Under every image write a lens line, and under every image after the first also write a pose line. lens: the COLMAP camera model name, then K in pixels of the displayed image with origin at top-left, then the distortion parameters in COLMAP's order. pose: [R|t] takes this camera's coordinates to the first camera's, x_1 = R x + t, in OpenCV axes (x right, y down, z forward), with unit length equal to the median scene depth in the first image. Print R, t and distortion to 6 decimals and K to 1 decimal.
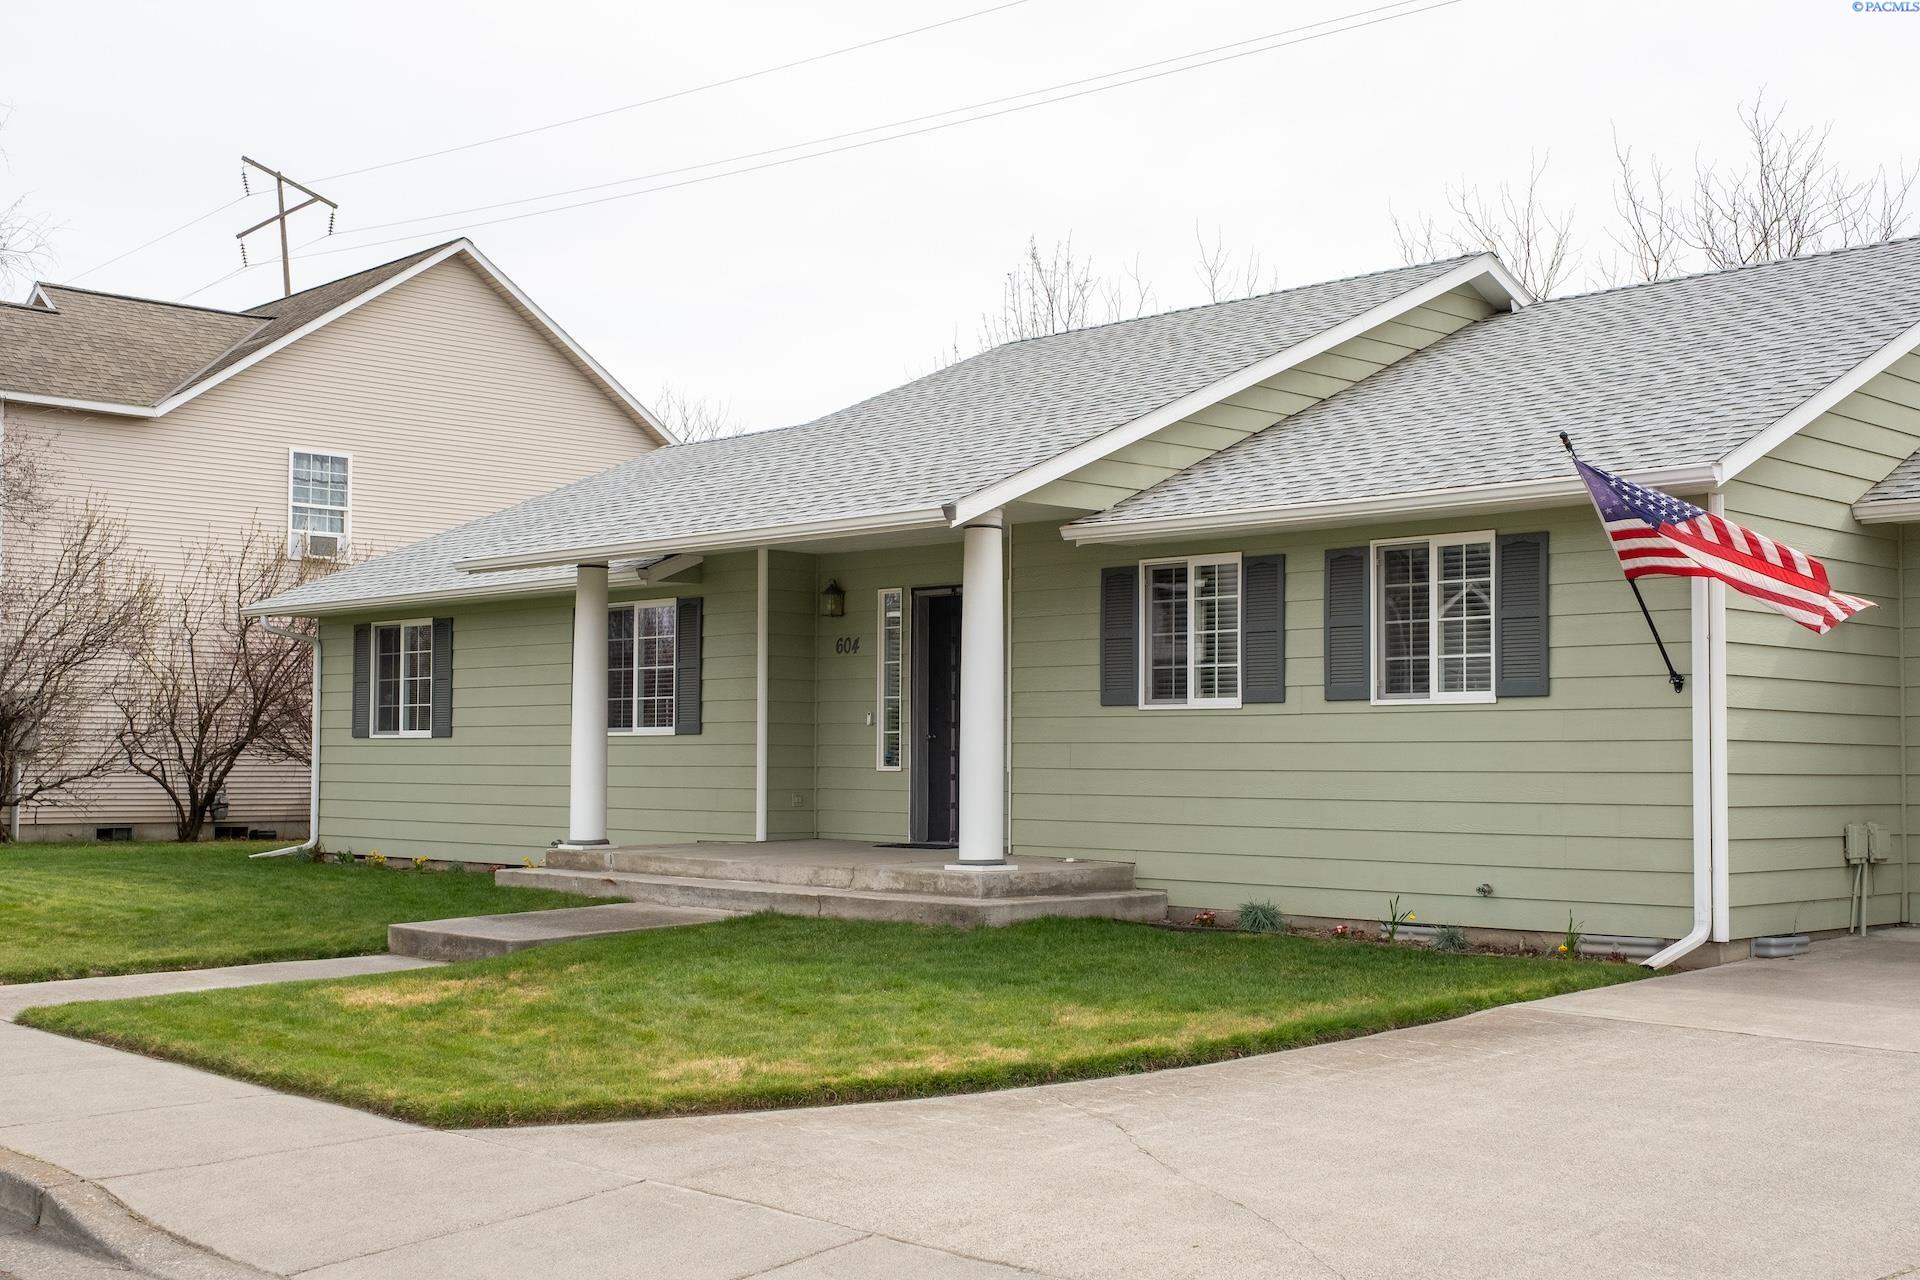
lens RADIAL K [[1998.5, 0, 961.5], [0, 1998.5, 676.2], [0, 0, 1]] dist [0.082030, -0.736881]
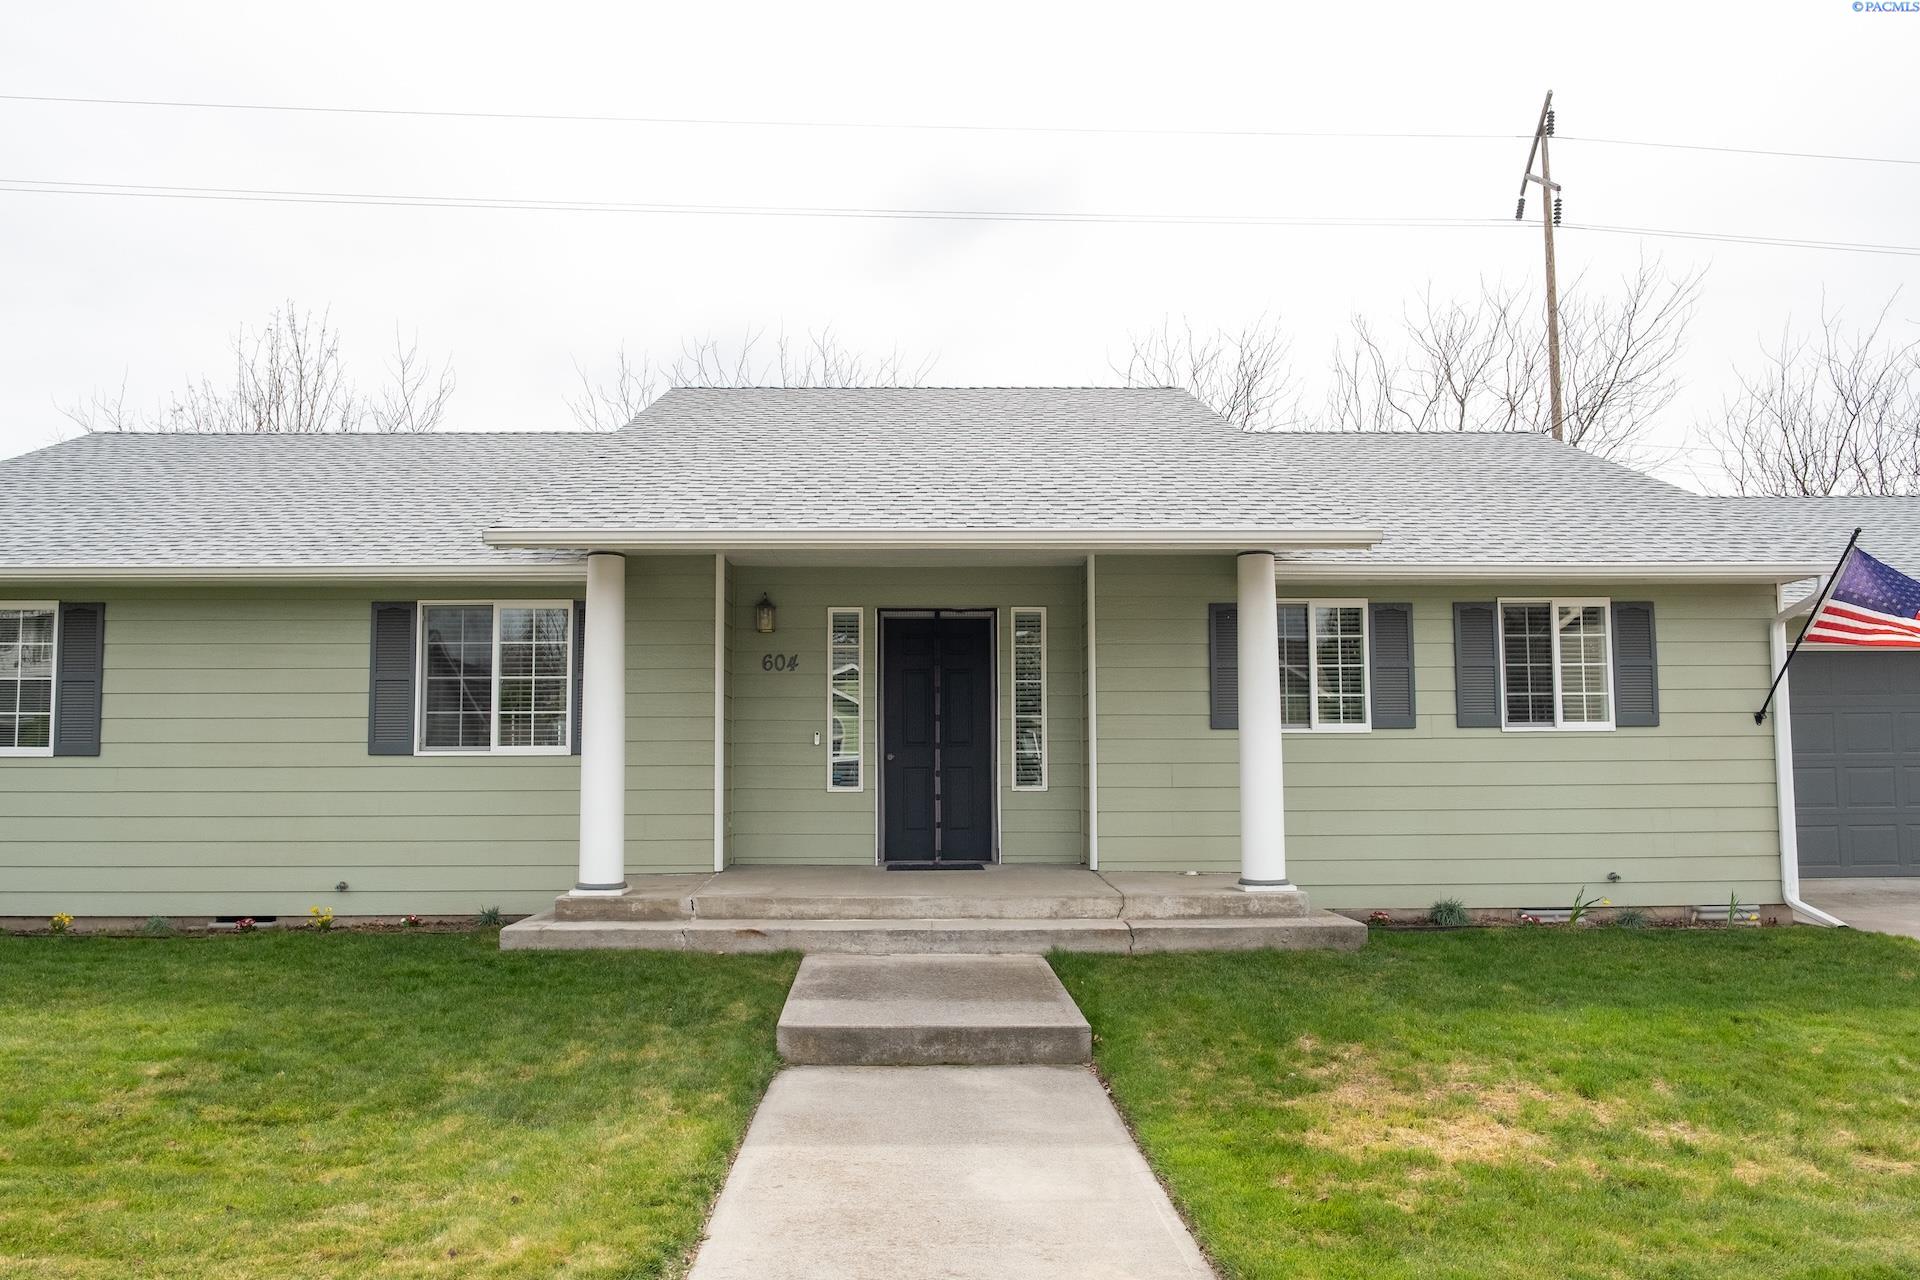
lens RADIAL K [[1318.9, 0, 960.0], [0, 1318.9, 640.0], [0, 0, 1]] dist [-0.023341, -0.001133]
pose [[0.716357, 0.063033, 0.694881, -0.570028], [-0.022081, 0.997460, -0.067717, 0.019538], [-0.697384, 0.033166, 0.715930, 0.624435]]
